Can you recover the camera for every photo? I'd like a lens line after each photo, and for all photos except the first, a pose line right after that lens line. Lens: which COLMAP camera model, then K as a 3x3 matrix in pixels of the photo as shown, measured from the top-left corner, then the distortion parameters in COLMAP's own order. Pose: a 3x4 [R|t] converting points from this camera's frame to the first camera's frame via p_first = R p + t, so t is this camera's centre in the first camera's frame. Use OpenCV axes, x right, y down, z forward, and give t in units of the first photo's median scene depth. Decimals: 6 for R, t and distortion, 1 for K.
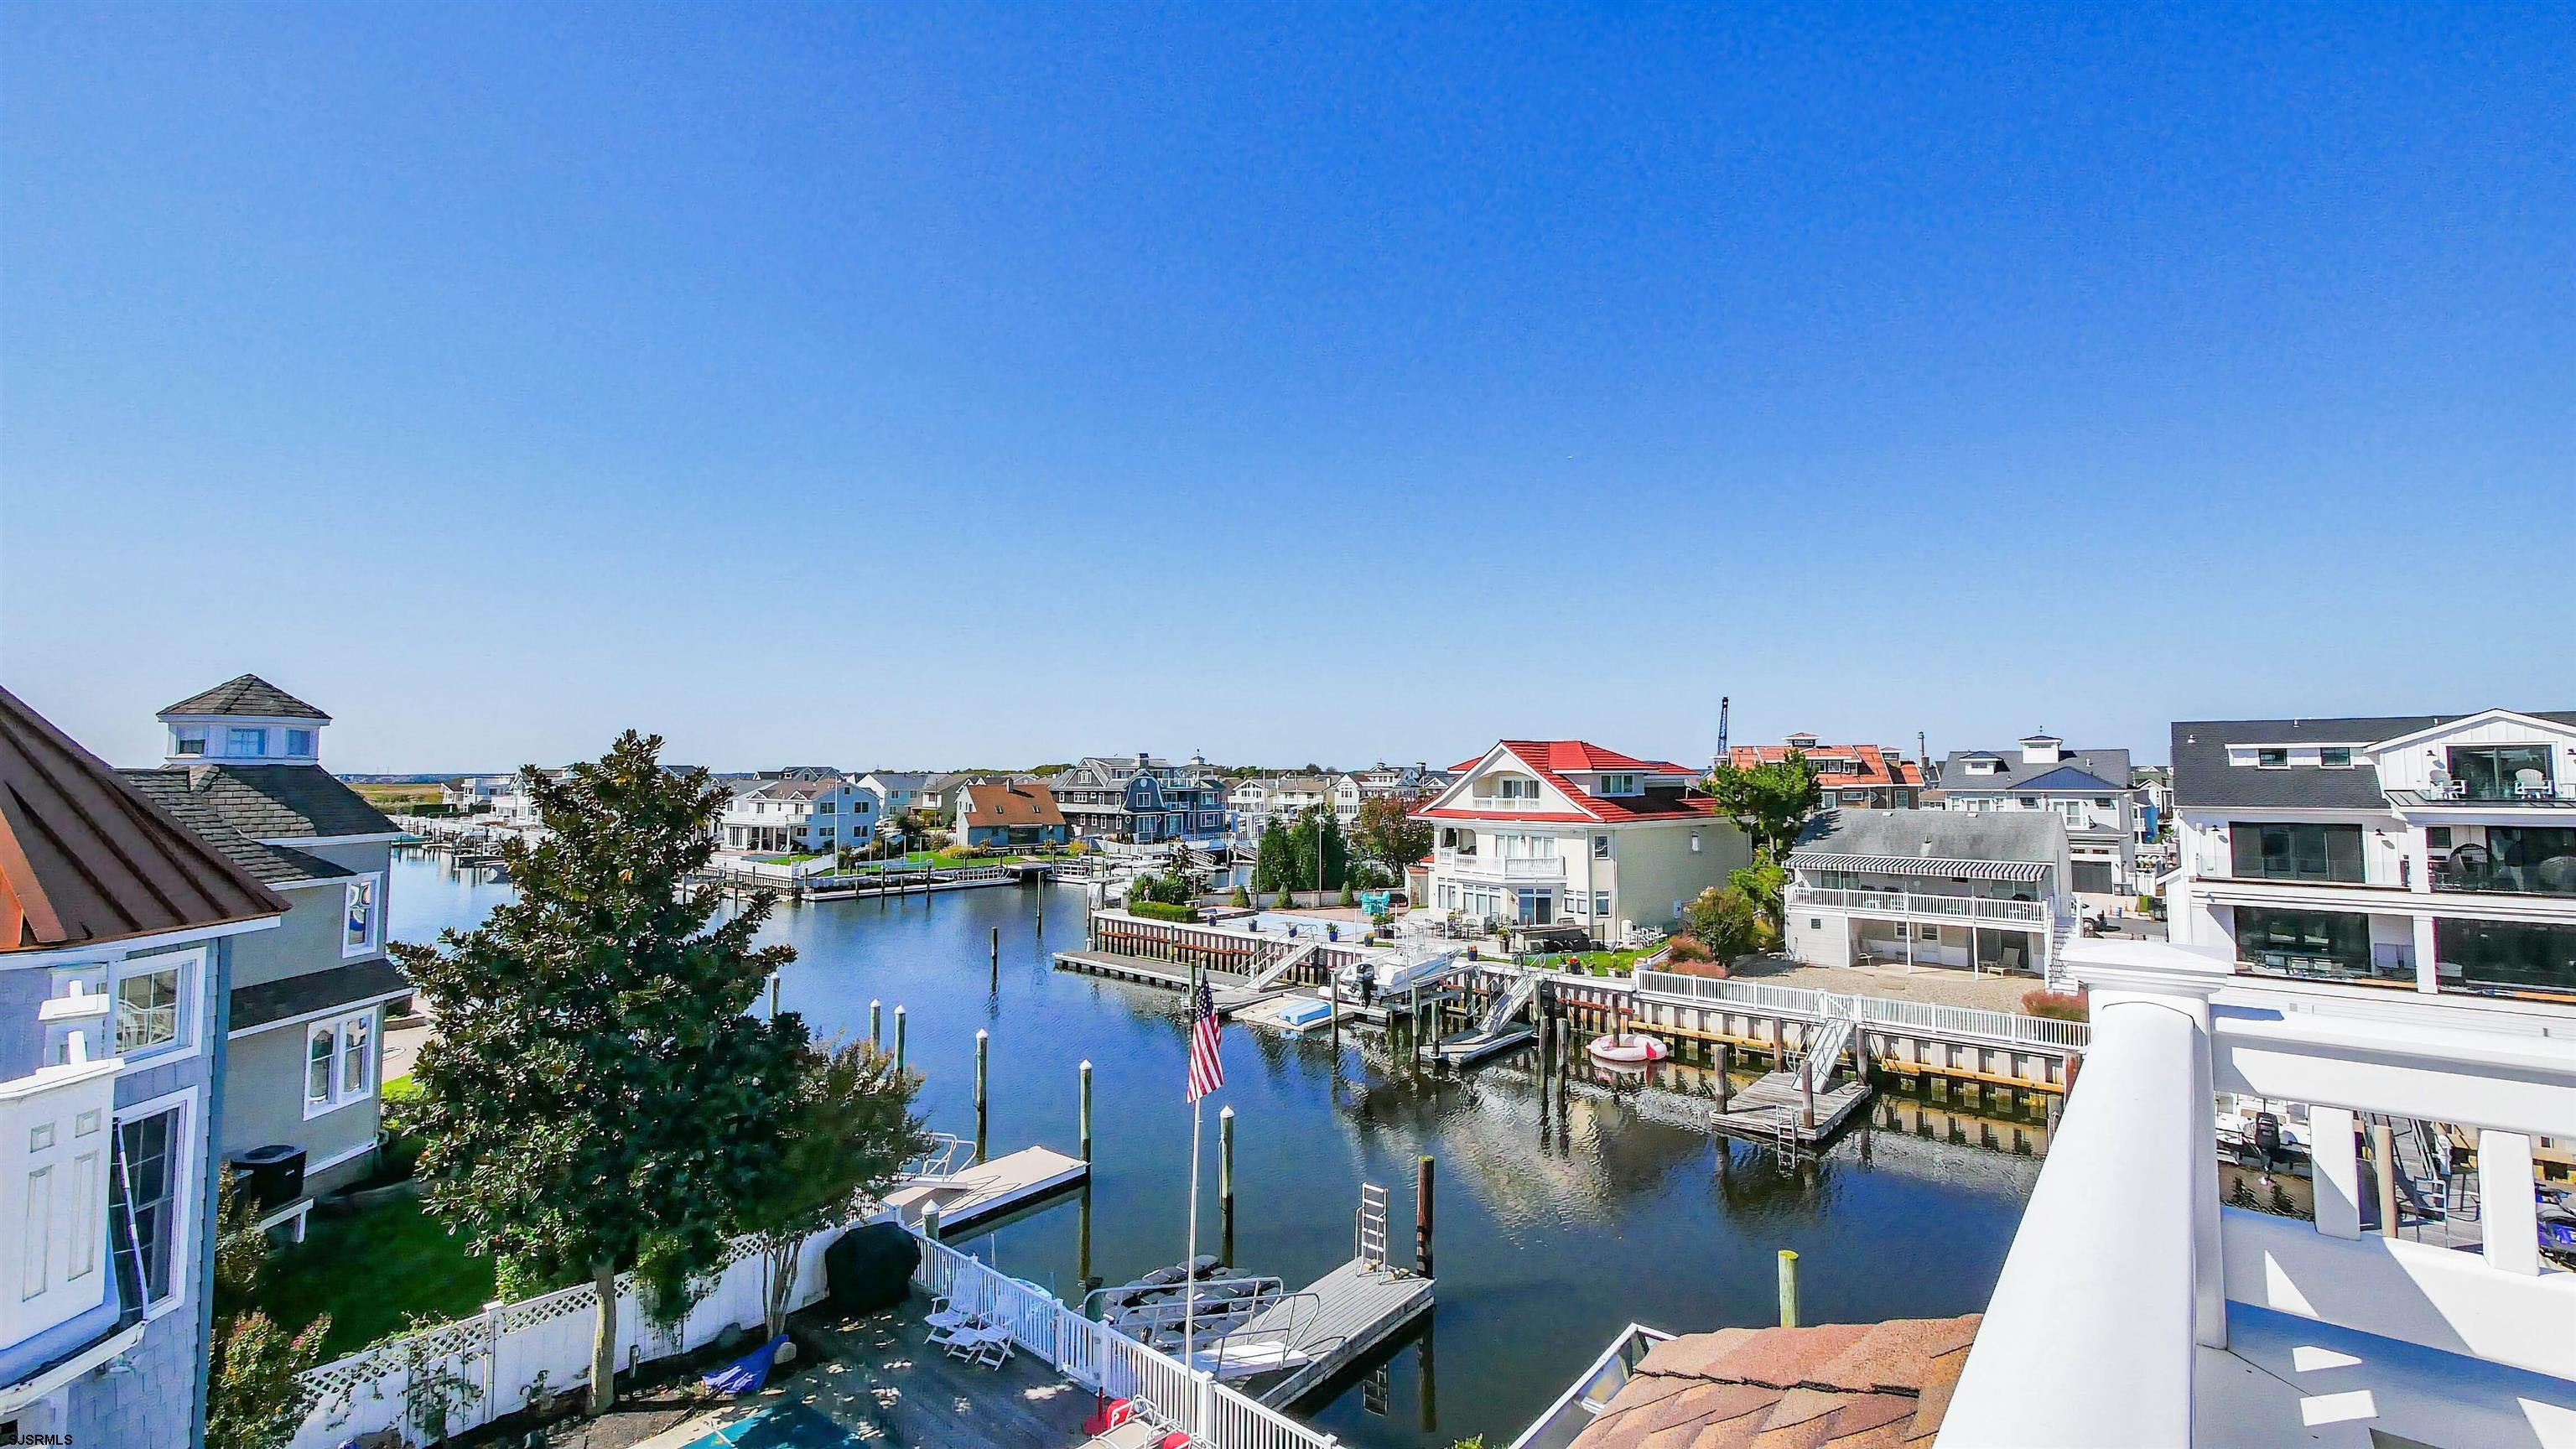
lens RADIAL K [[1061.5, 0, 1288.8], [0, 1061.5, 706.9], [0, 0, 1]] dist [-0.007598, 0.001240]
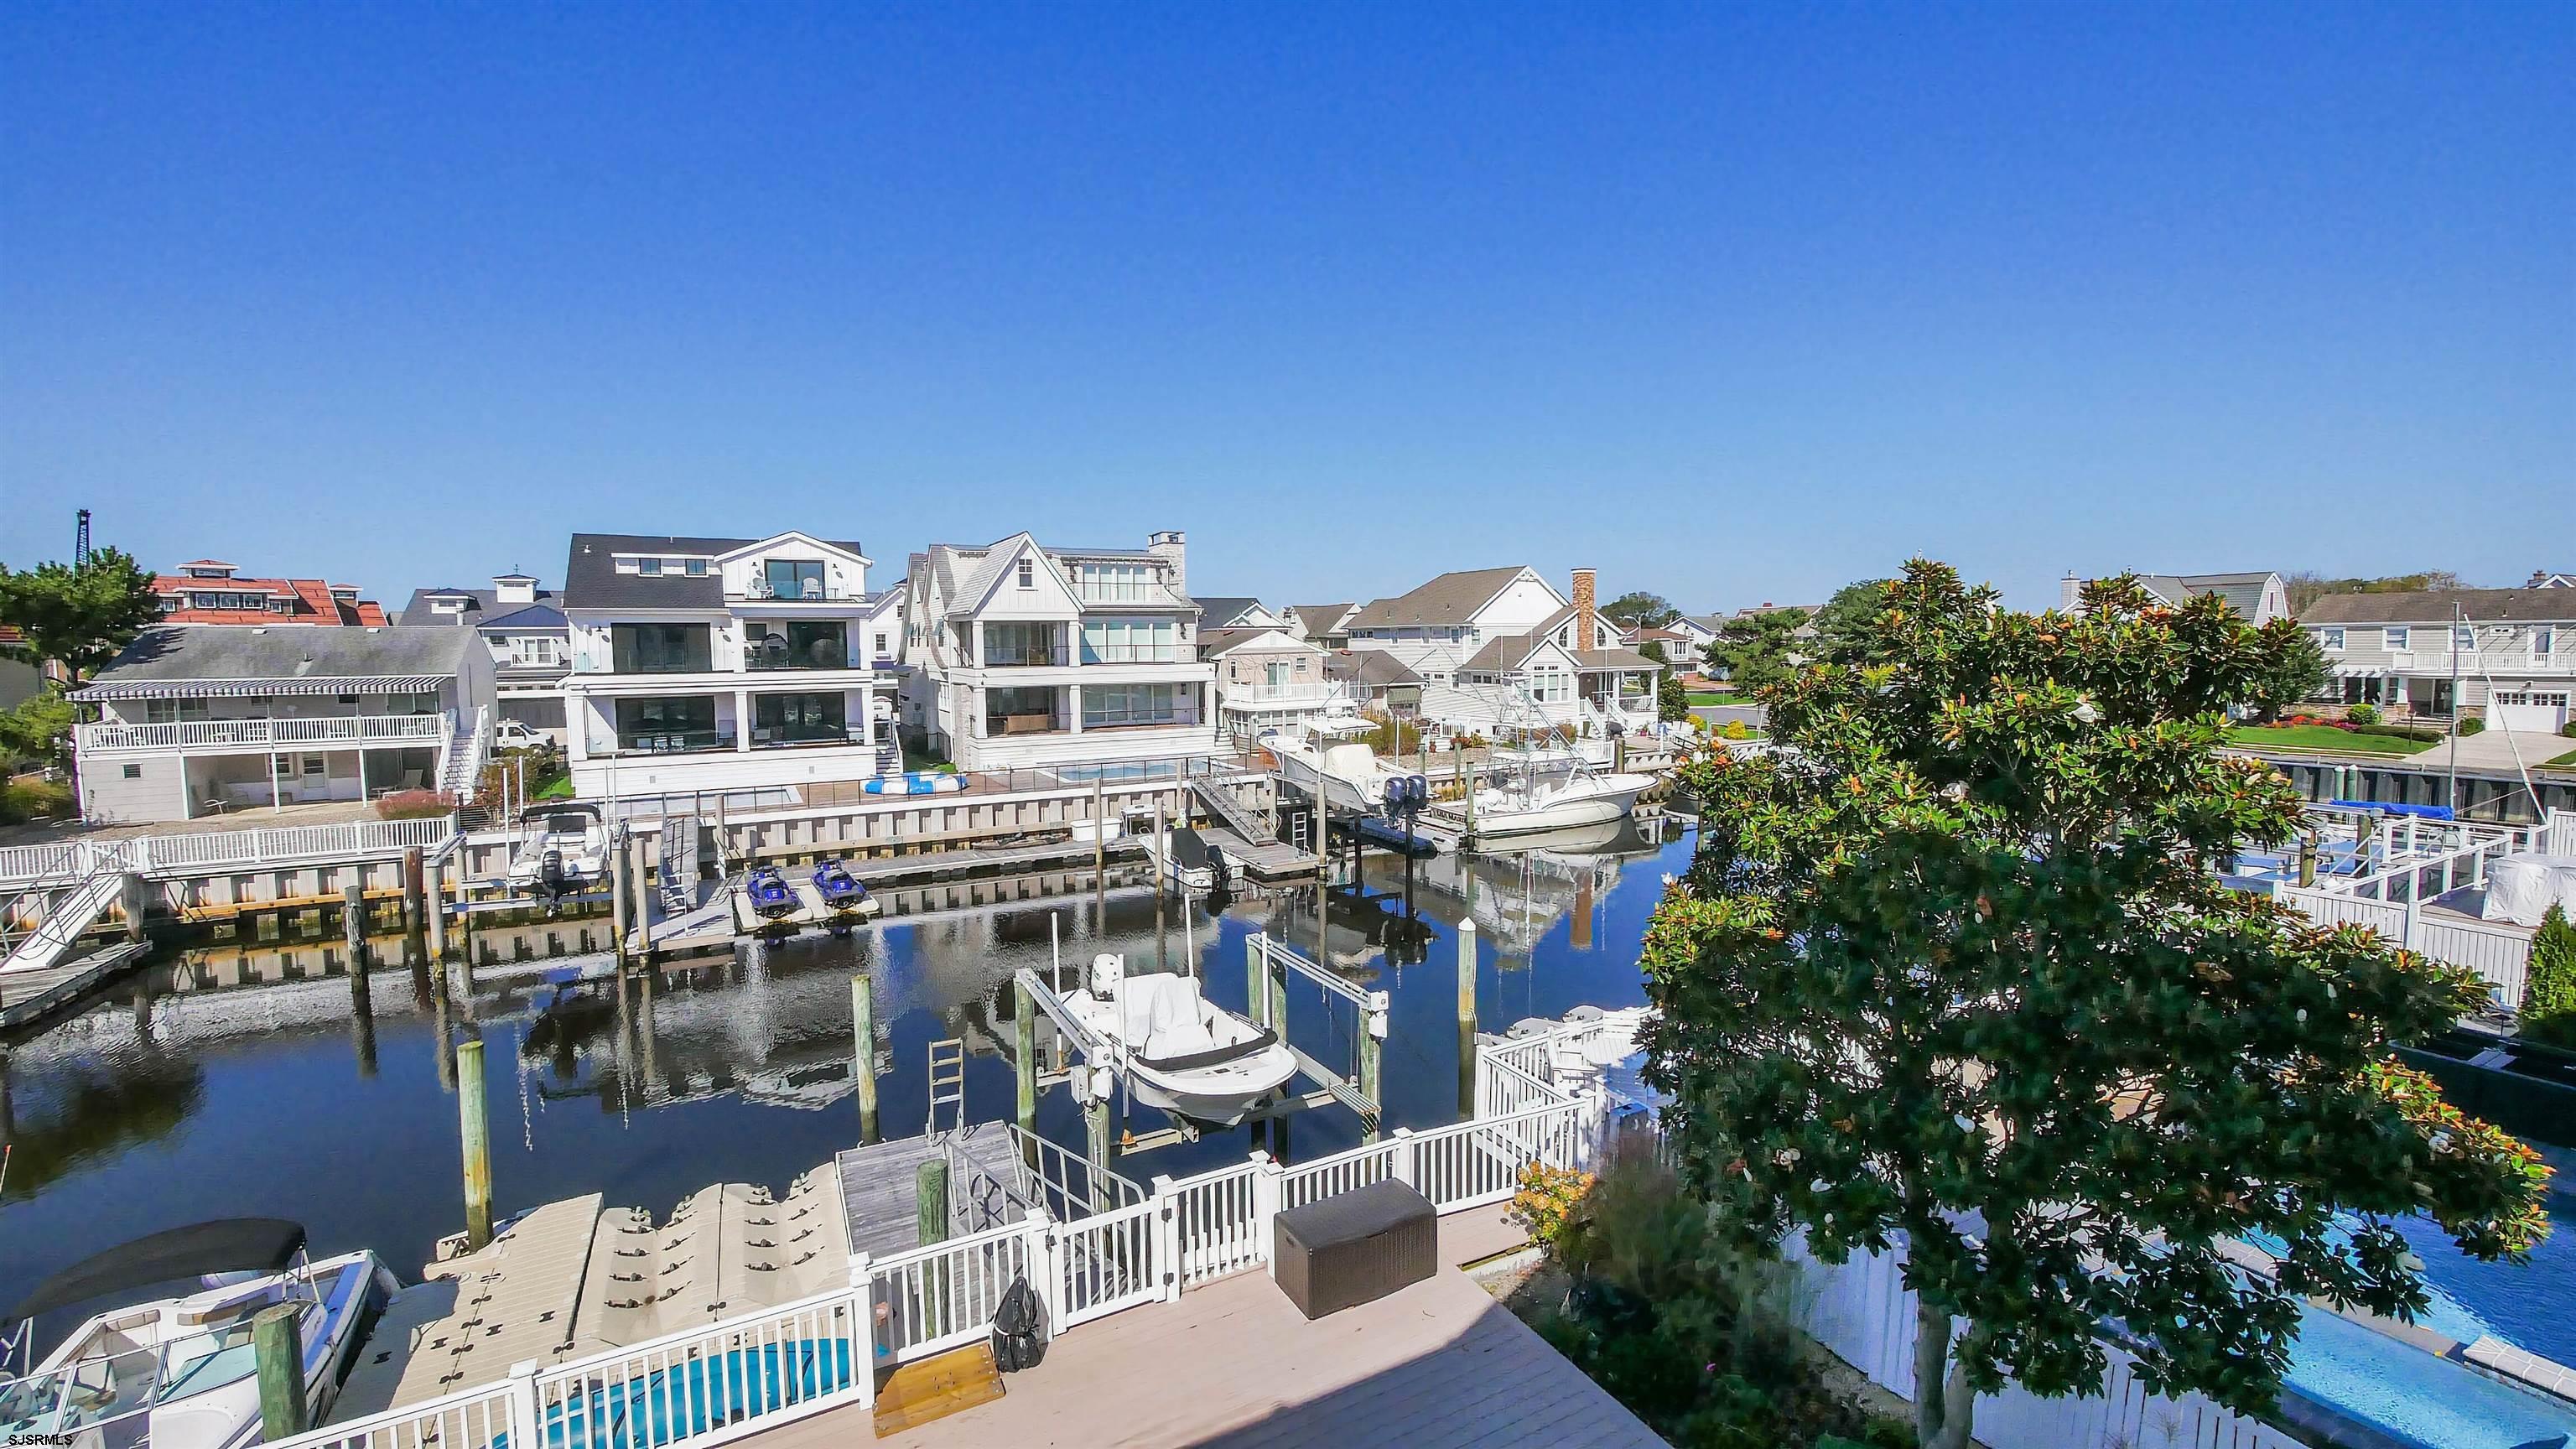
lens RADIAL K [[1061.5, 0, 1288.2], [0, 1061.5, 718.4], [0, 0, 1]] dist [-0.007598, 0.001240]
pose [[0.365428, -0.070292, 0.928182, 0.116745], [-0.050435, 0.994185, 0.095147, 0.061446], [-0.929472, -0.081582, 0.359758, -0.040126]]
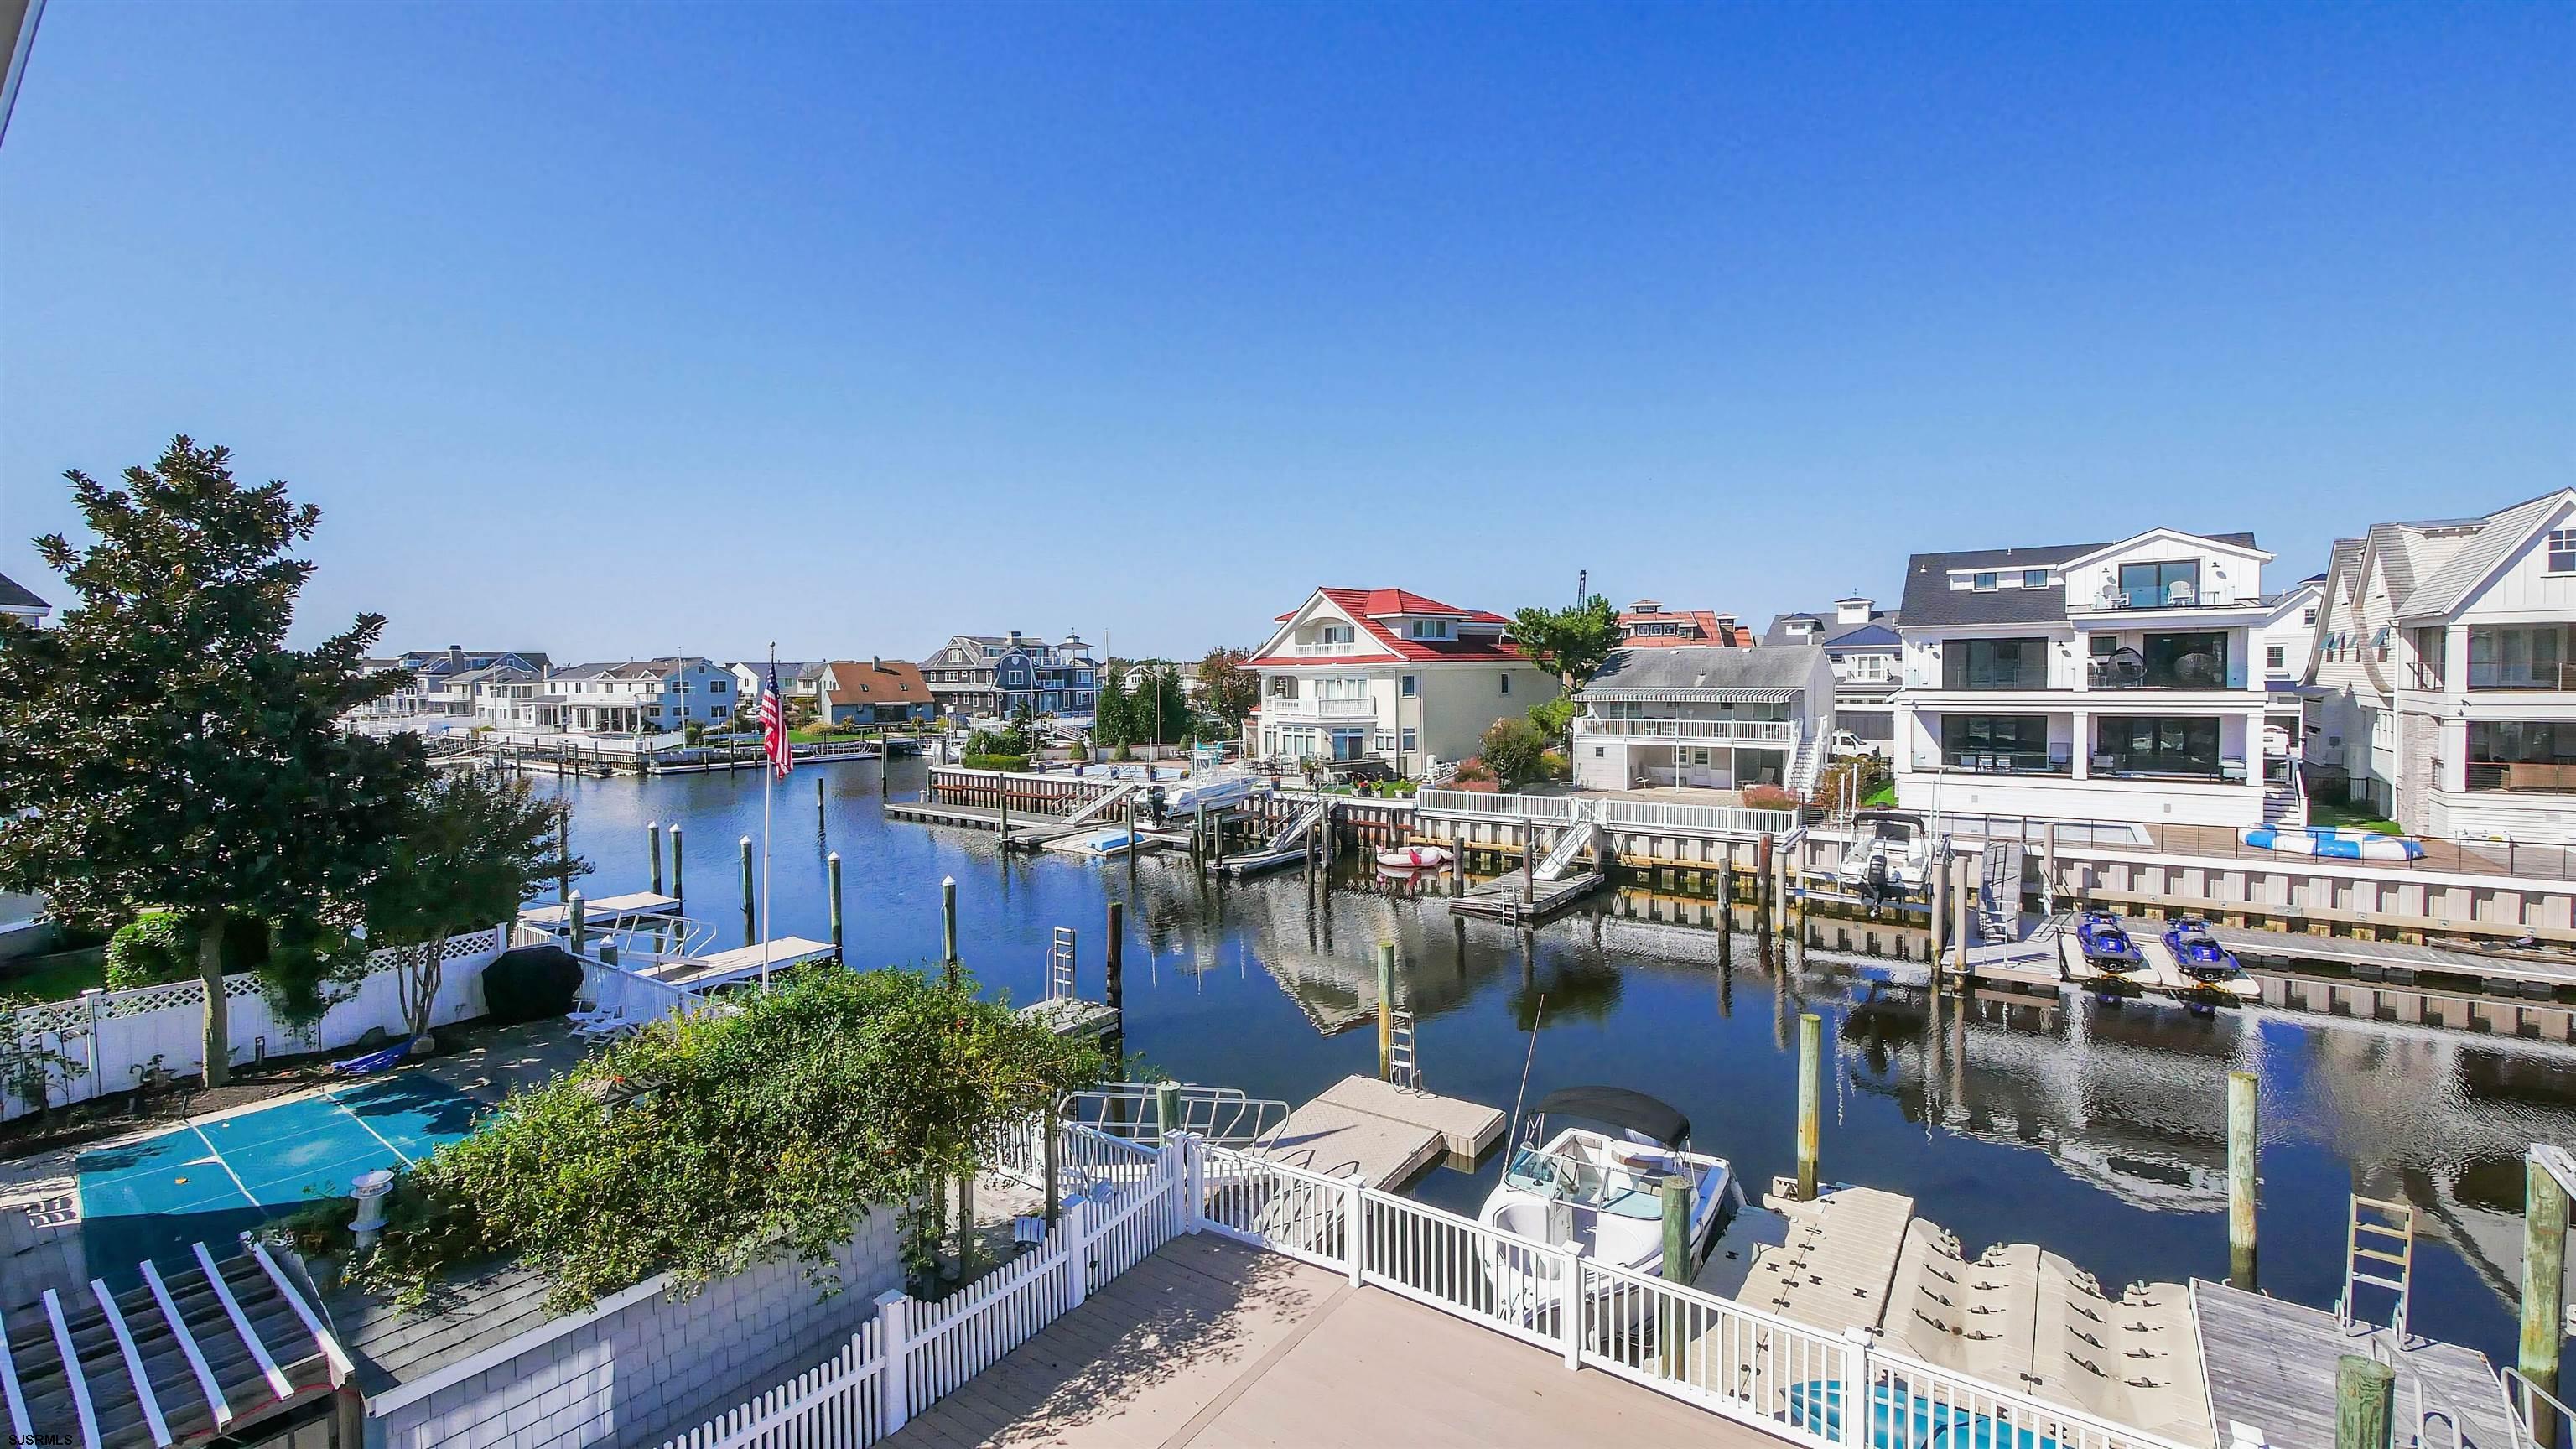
lens RADIAL K [[1061.5, 0, 1292.4], [0, 1061.5, 707.2], [0, 0, 1]] dist [-0.007598, 0.001240]
pose [[0.996344, -0.013859, 0.084305, 0.111816], [0.005688, 0.995327, 0.096398, 0.062170], [-0.085247, -0.095566, 0.991766, -0.035230]]
